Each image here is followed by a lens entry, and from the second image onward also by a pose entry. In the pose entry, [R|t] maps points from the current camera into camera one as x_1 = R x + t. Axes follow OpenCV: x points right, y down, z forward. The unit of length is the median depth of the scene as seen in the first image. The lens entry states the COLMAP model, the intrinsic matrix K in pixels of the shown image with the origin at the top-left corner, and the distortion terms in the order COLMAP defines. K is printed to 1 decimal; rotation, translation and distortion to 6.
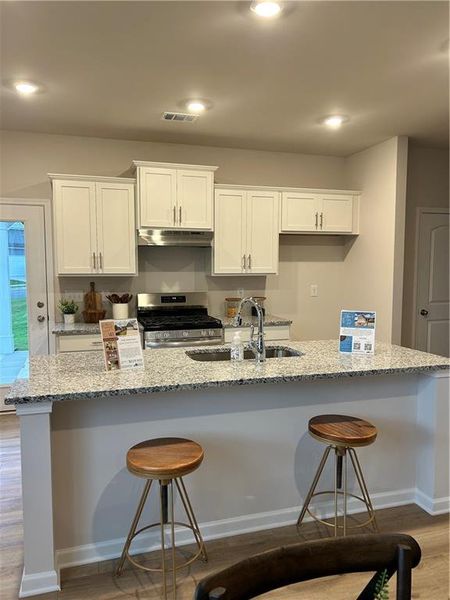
lens RADIAL K [[444.5, 0, 225.0], [0, 444.5, 300.0], [0, 0, 1]] dist [0.003015, -0.002782]
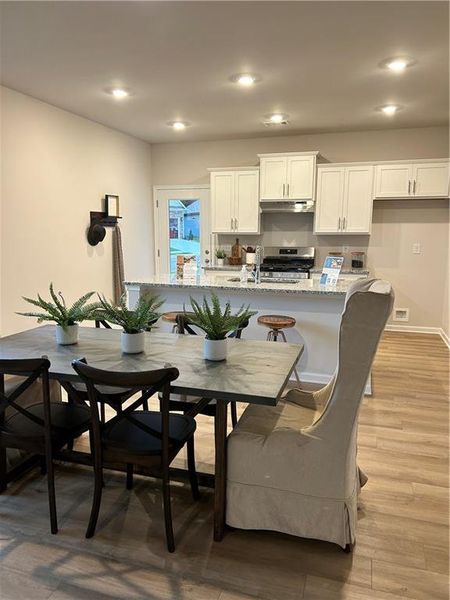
lens RADIAL K [[444.5, 0, 225.0], [0, 444.5, 300.0], [0, 0, 1]] dist [0.003015, -0.002782]
pose [[0.816350, 0.089413, -0.570594, 0.545630], [-0.043173, 0.994627, 0.094092, 0.027753], [0.575941, -0.052177, 0.815824, -0.260496]]
